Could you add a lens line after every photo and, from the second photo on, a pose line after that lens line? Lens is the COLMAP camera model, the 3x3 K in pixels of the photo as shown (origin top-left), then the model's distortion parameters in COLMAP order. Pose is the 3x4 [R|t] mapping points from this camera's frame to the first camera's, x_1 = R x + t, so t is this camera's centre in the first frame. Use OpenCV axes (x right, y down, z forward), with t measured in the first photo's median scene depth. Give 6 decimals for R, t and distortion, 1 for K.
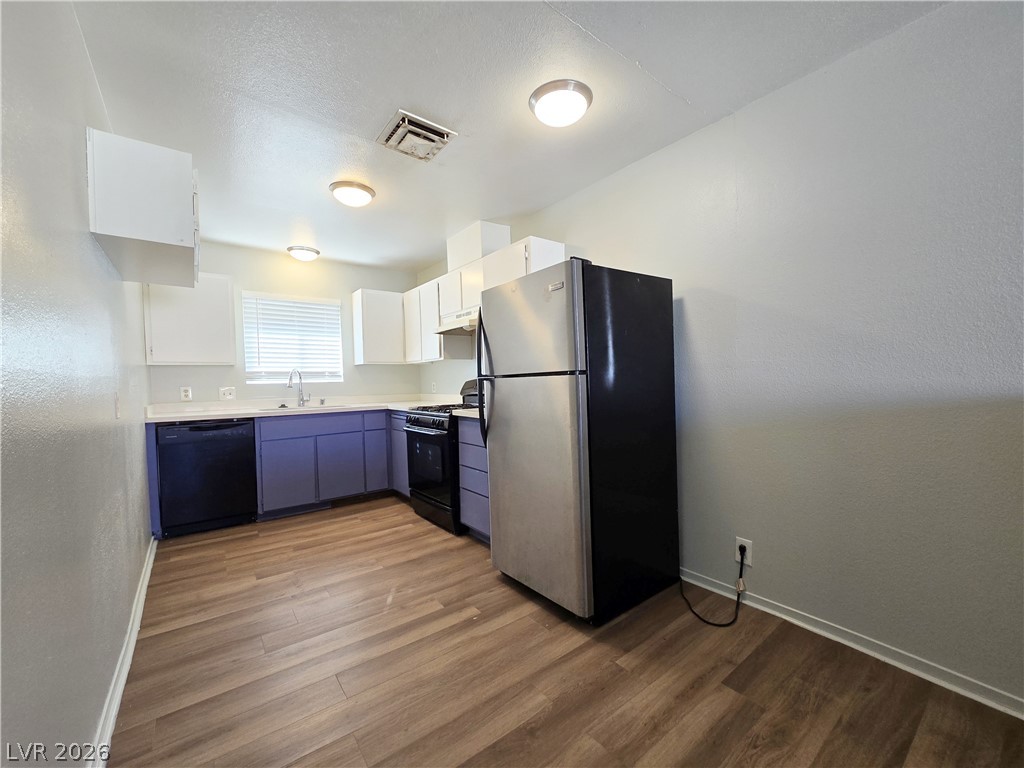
lens RADIAL K [[406.6, 0, 512.0], [0, 406.6, 384.0], [0, 0, 1]] dist [-0.000540, -0.000169]
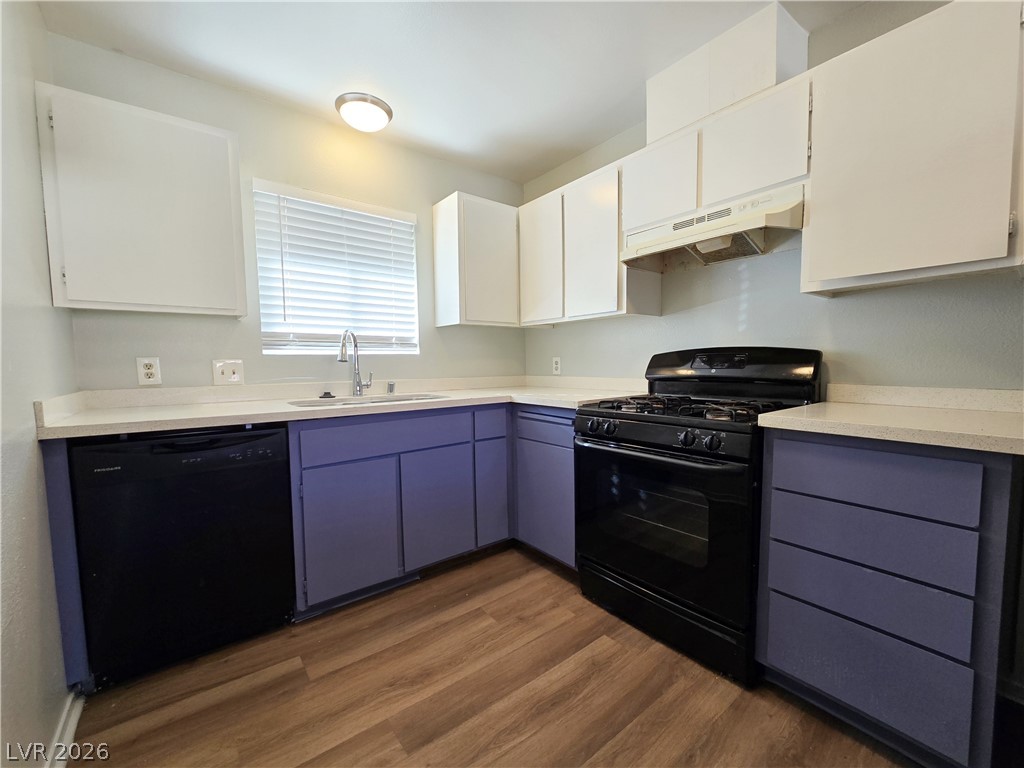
lens RADIAL K [[417.6, 0, 512.0], [0, 417.6, 384.0], [0, 0, 1]] dist [0.000888, 0.000236]
pose [[0.999942, 0.009784, 0.004590, -0.339052], [-0.009975, 0.999000, 0.043591, 0.011871], [-0.004159, -0.043634, 0.999039, 0.460827]]
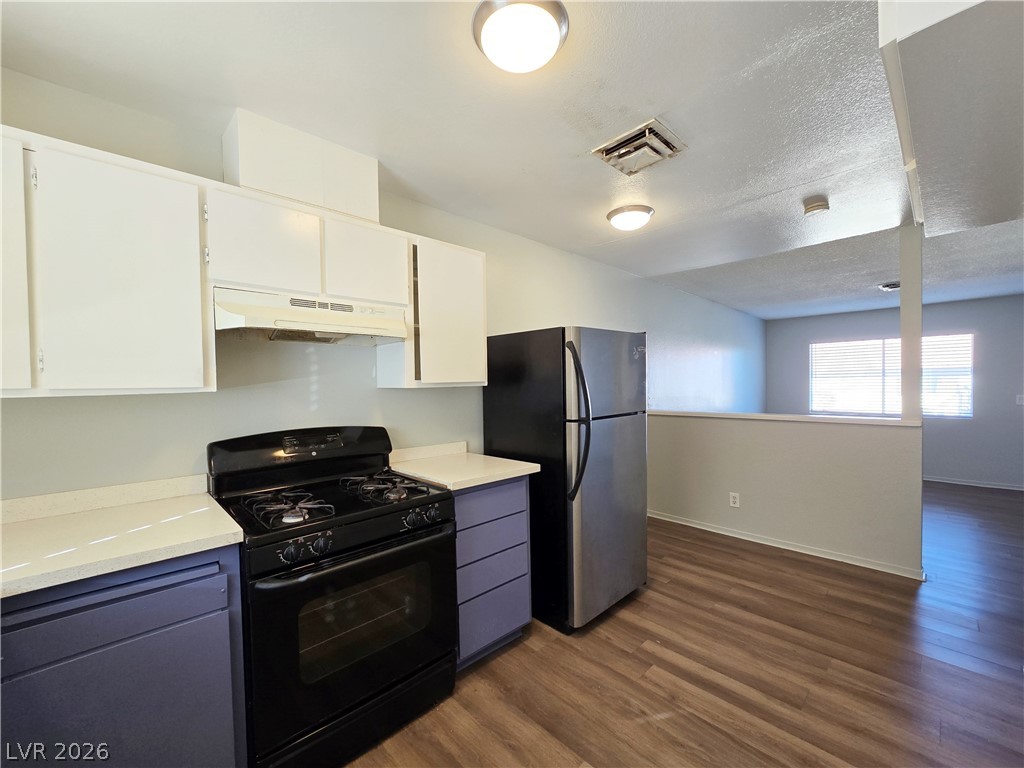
lens RADIAL K [[417.6, 0, 512.0], [0, 417.6, 384.0], [0, 0, 1]] dist [0.000888, 0.000236]
pose [[-0.100181, 0.024930, 0.994657, -0.629589], [0.029706, 0.999315, -0.022055, -0.052202], [-0.994526, 0.027338, -0.100853, 0.792638]]
